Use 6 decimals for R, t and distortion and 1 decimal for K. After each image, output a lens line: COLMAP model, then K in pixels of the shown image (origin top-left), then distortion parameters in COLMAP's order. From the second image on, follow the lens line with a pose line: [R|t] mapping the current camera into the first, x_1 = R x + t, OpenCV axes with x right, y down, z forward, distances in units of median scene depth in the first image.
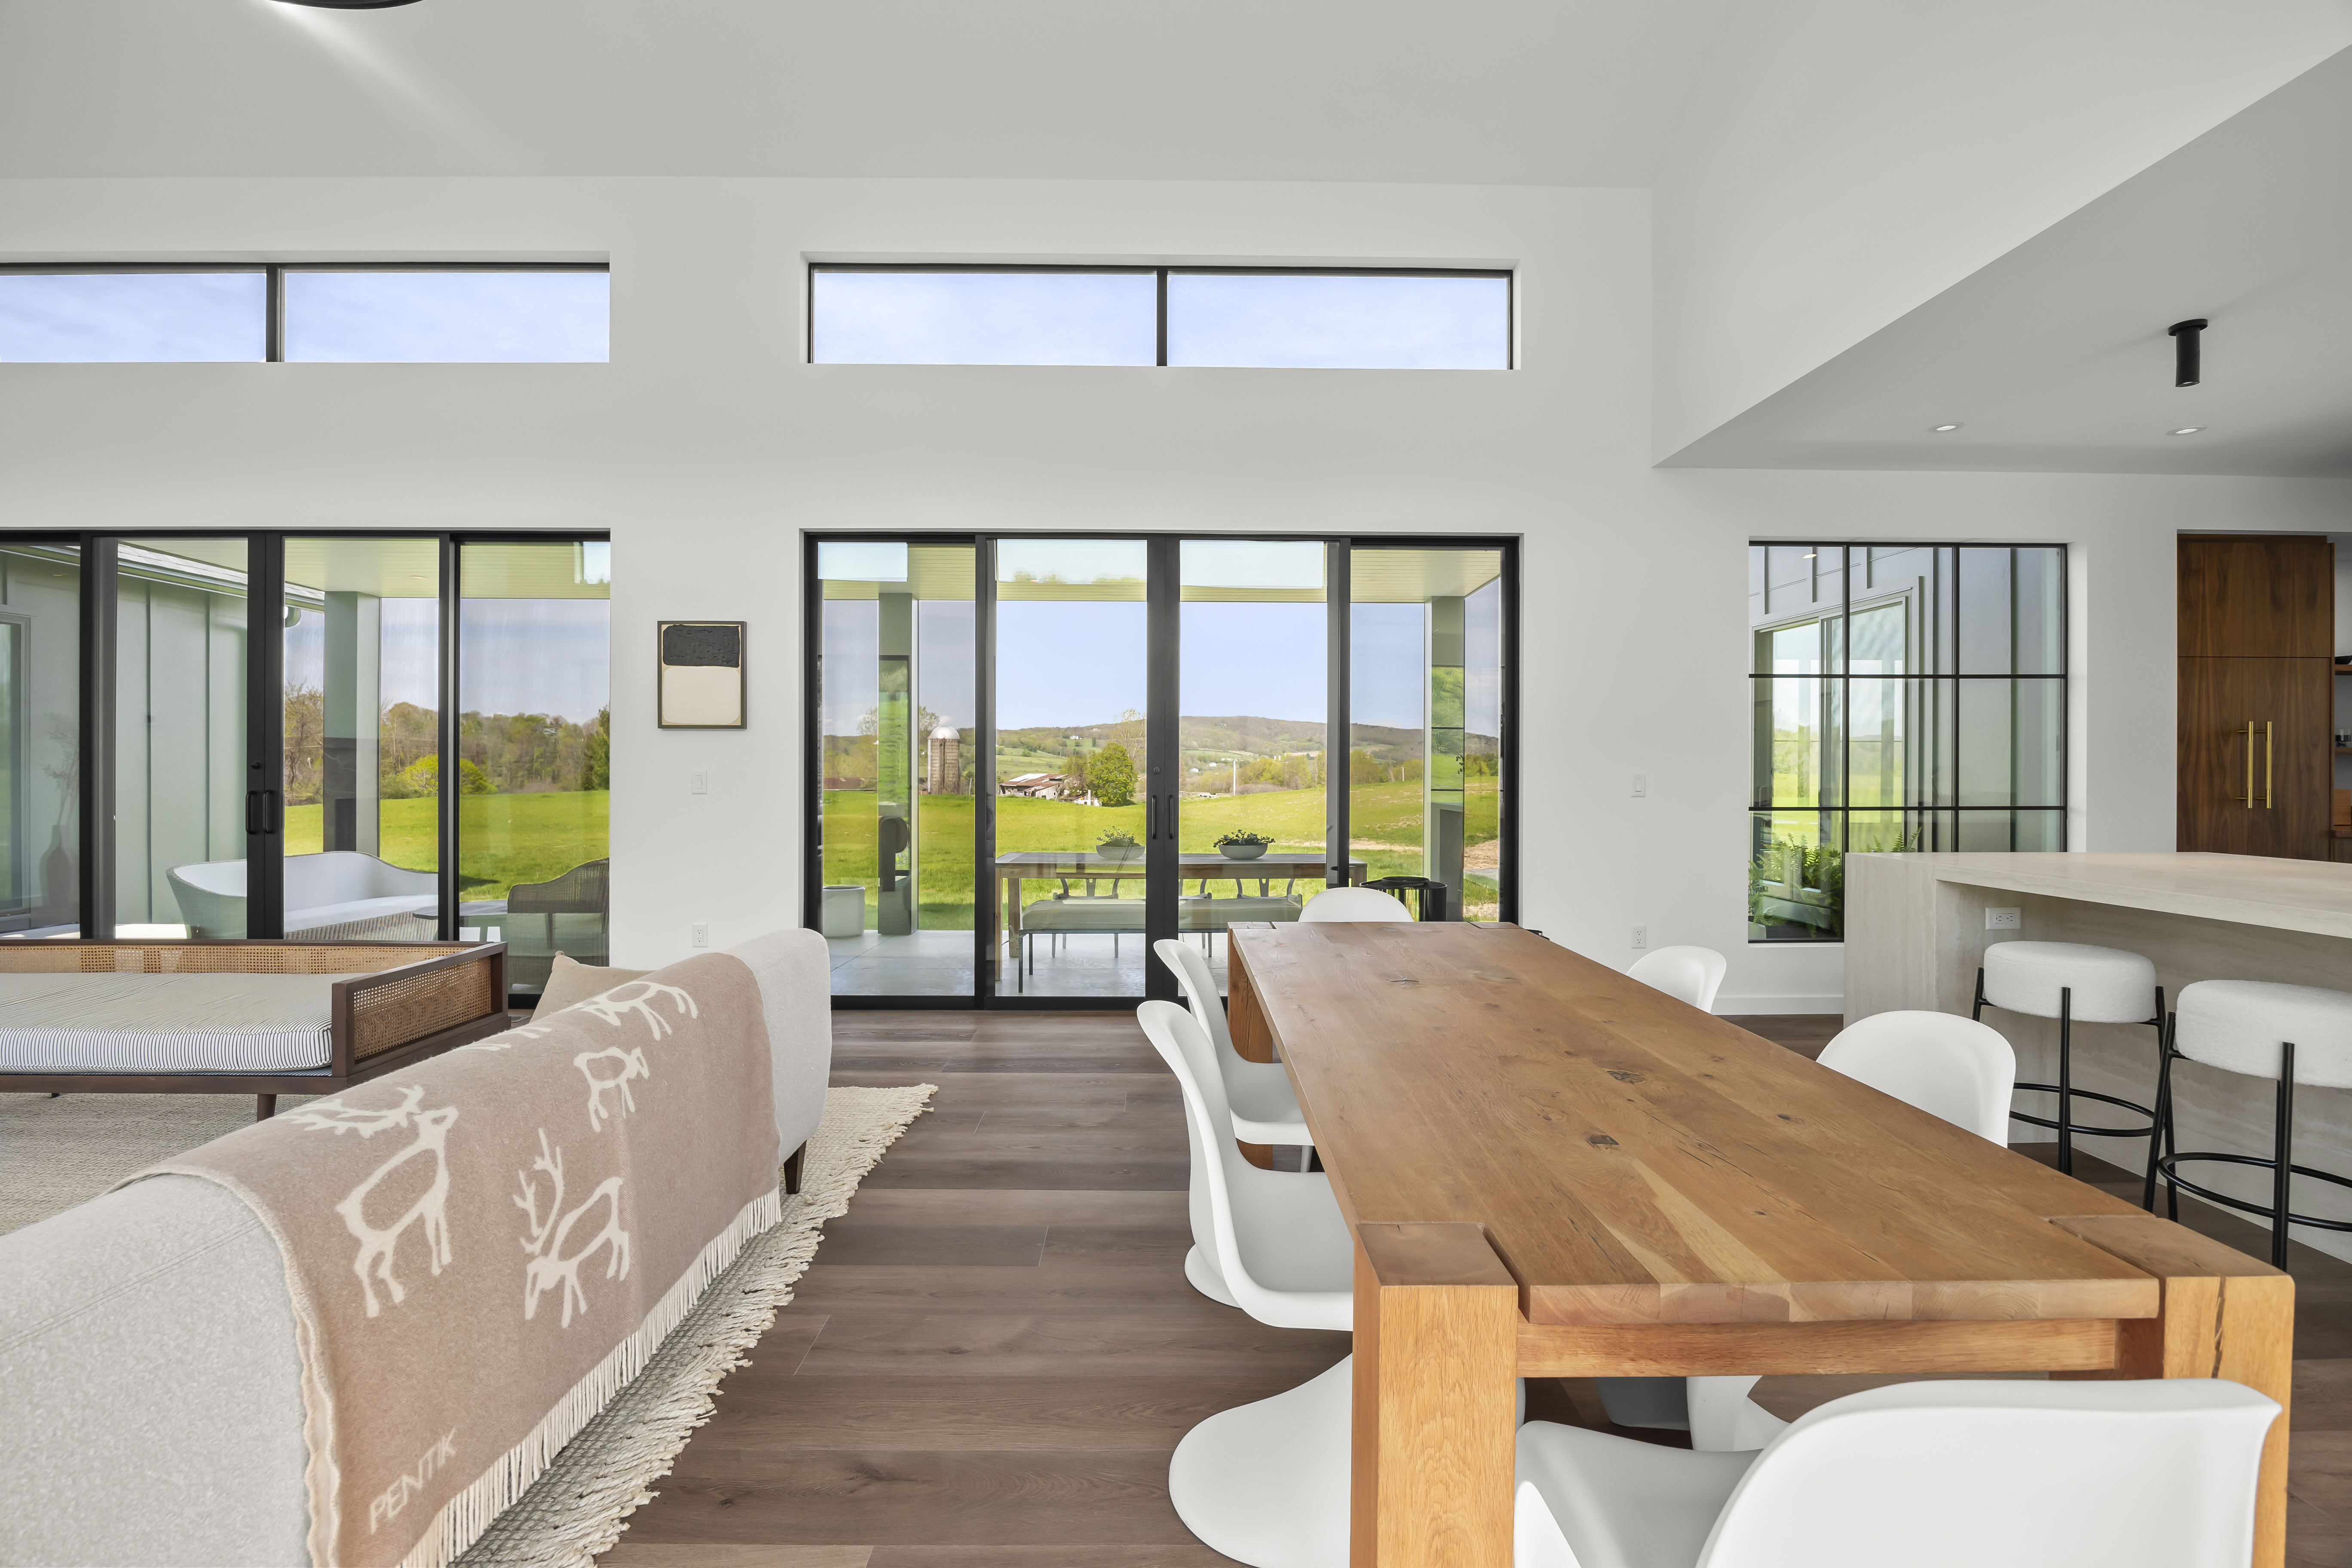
lens RADIAL K [[1022.4, 0, 1165.0], [0, 1022.4, 766.5], [0, 0, 1]] dist [-0.019421, 0.000993]
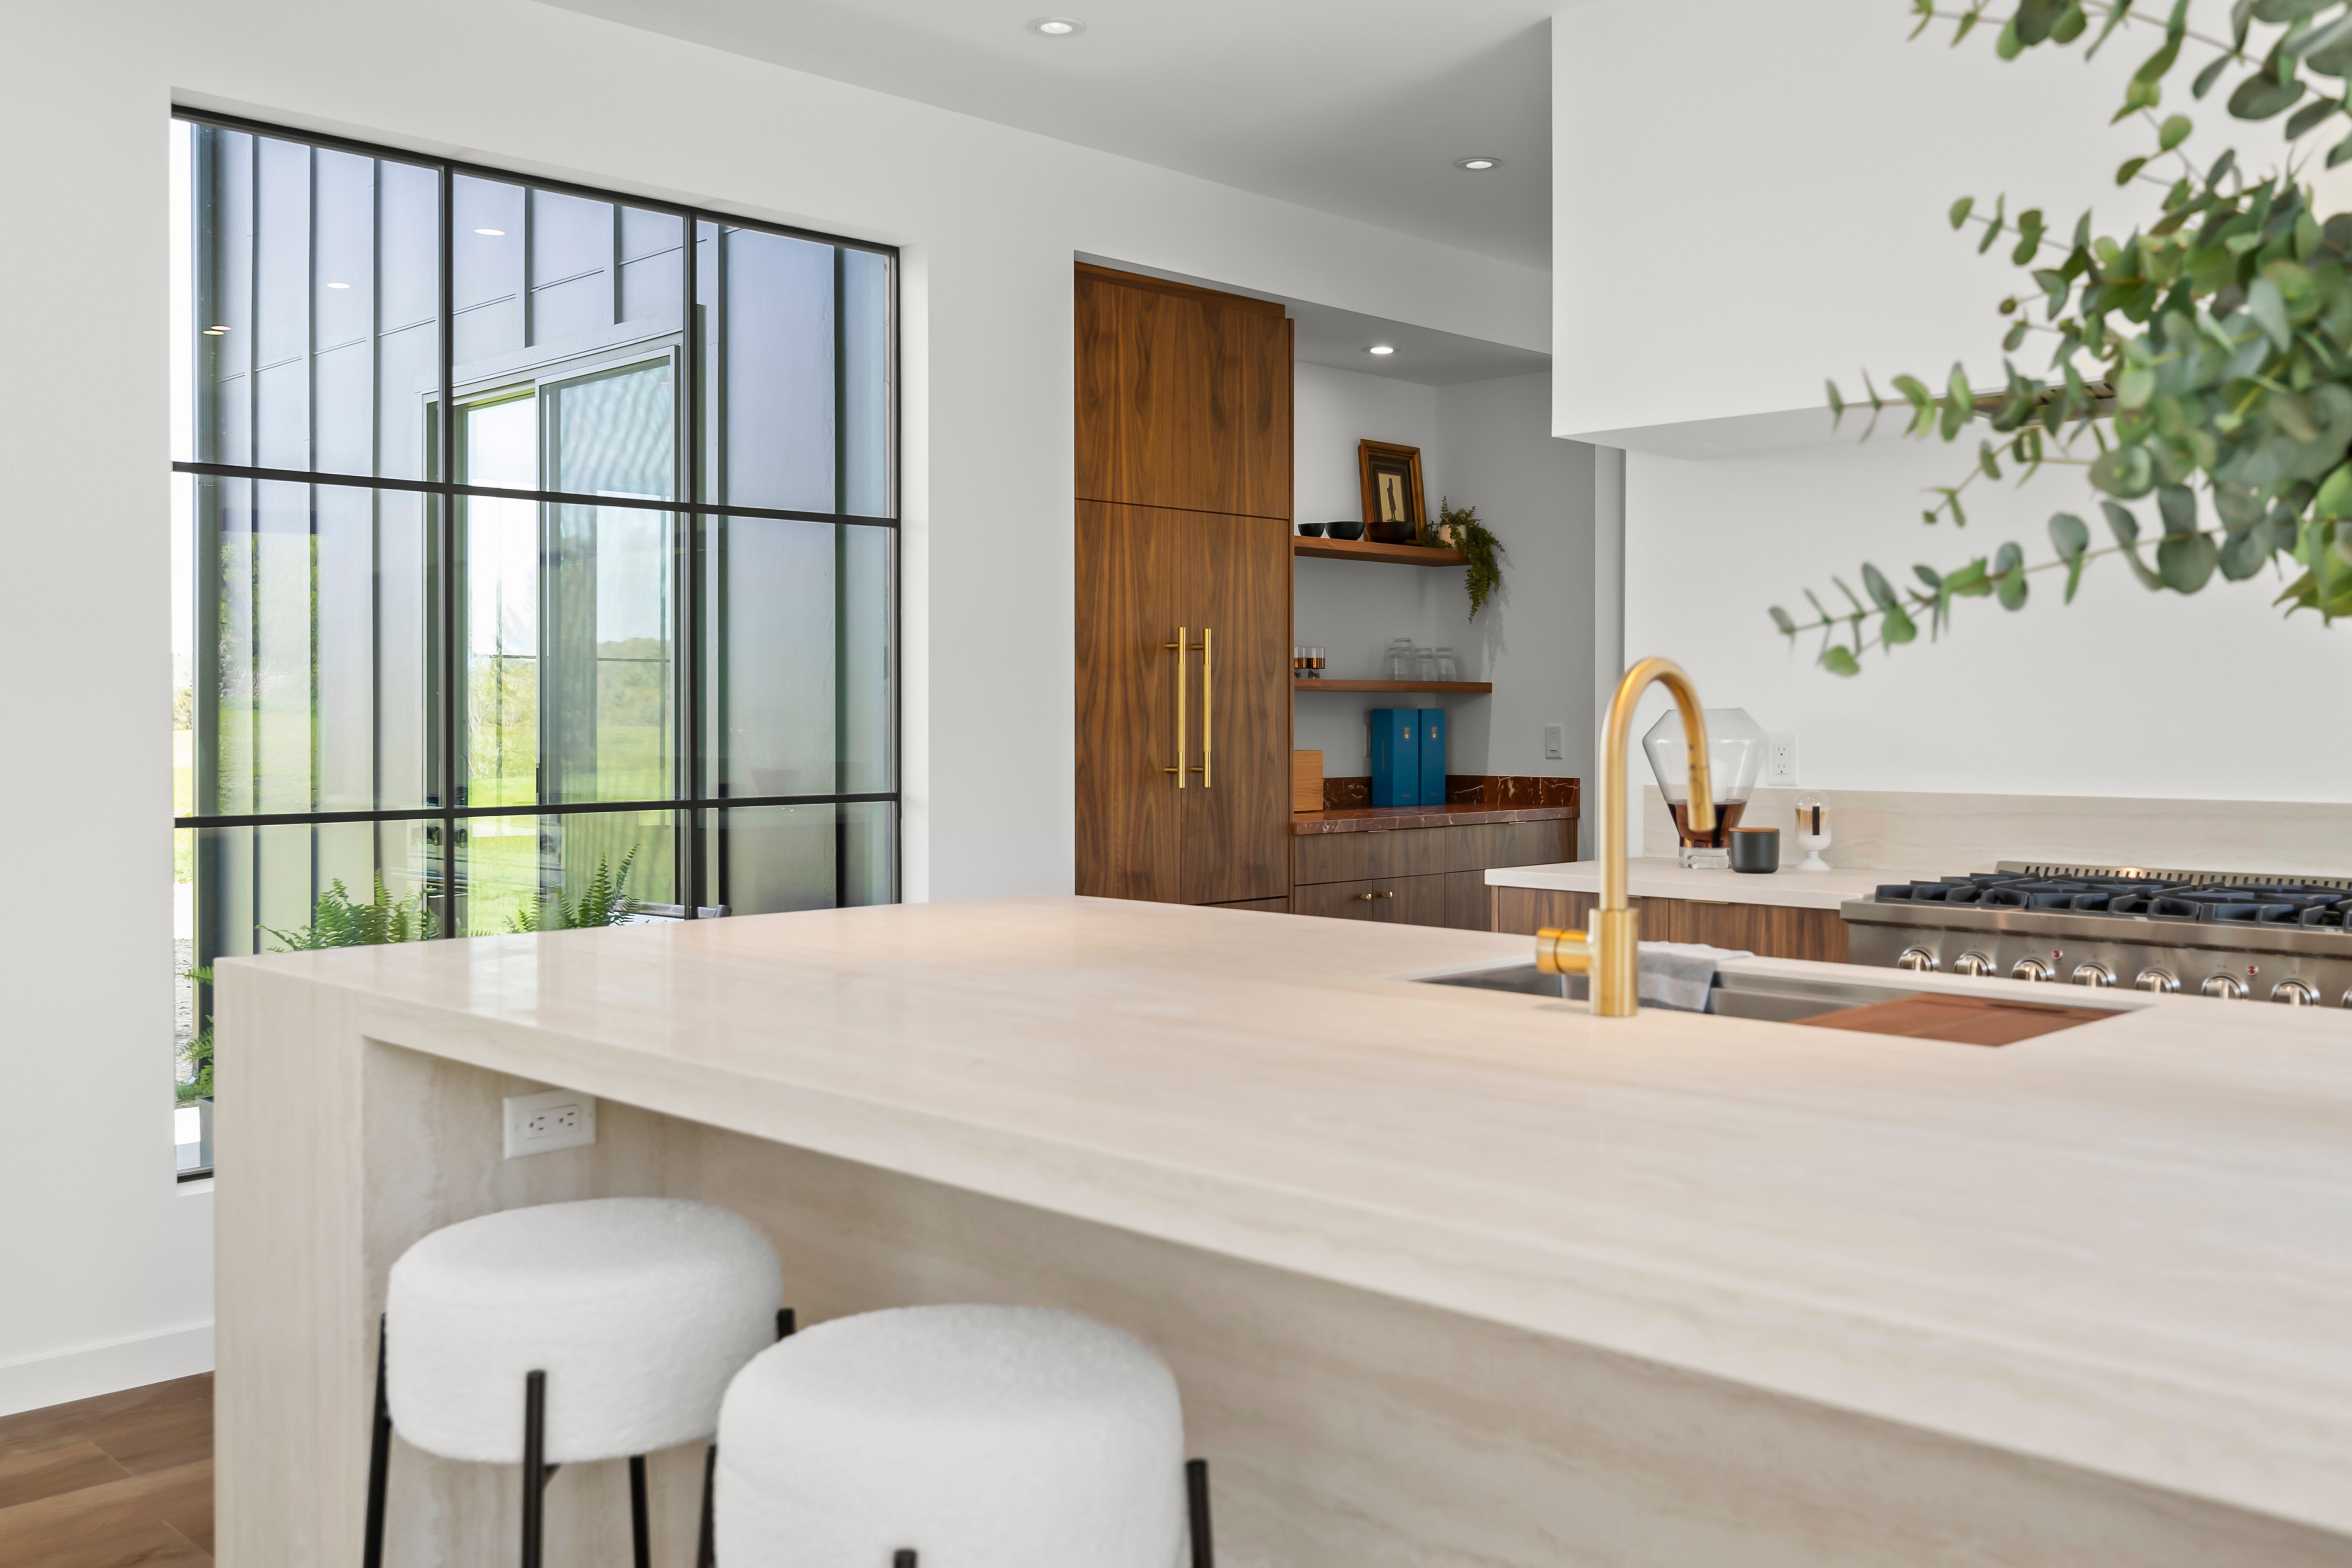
lens RADIAL K [[2095.1, 0, 1224.2], [0, 2095.1, 720.4], [0, 0, 1]] dist [0.004752, -0.006667]
pose [[0.705472, -0.004282, 0.708725, 0.300633], [0.002450, 0.999991, 0.003603, 0.001026], [-0.708734, -0.000805, 0.705475, 0.186313]]
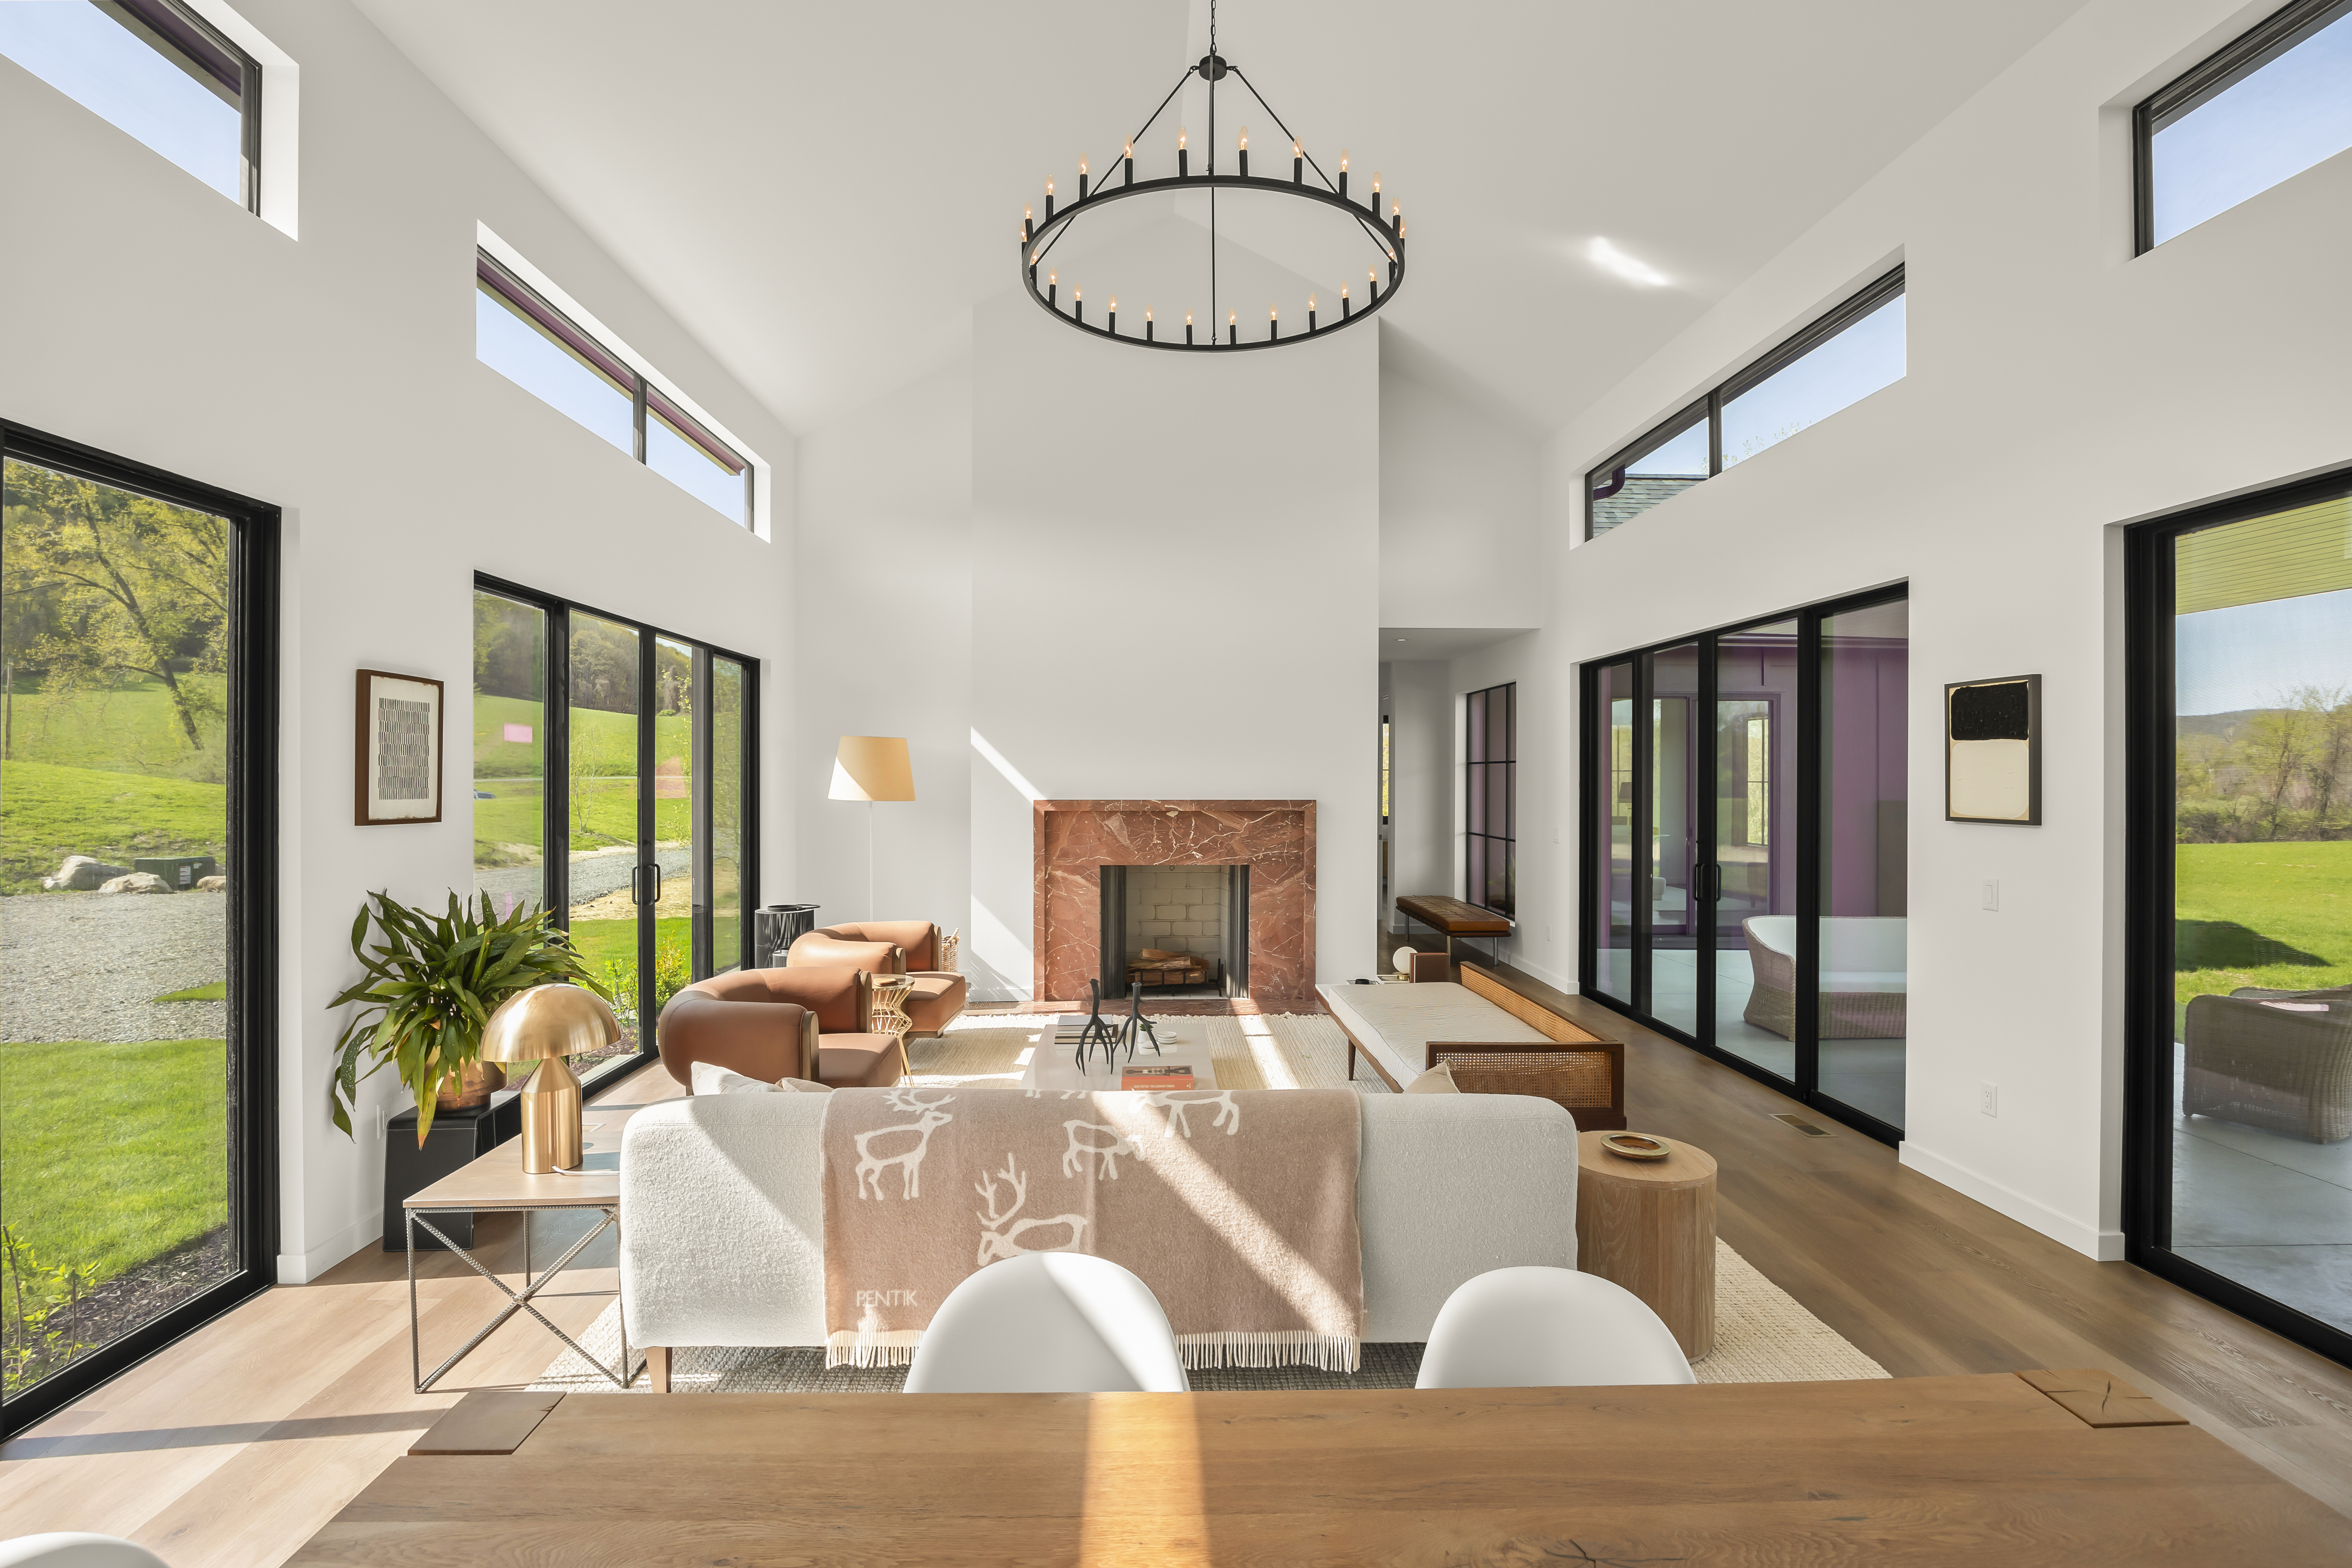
lens RADIAL K [[1124.1, 0, 1166.3], [0, 1124.1, 783.0], [0, 0, 1]] dist [-0.026312, 0.001686]
pose [[0.016824, 0.001873, -0.999857, 0.337496], [-0.001254, 0.999997, 0.001853, -0.065215], [0.999858, 0.001222, 0.016827, 0.370803]]
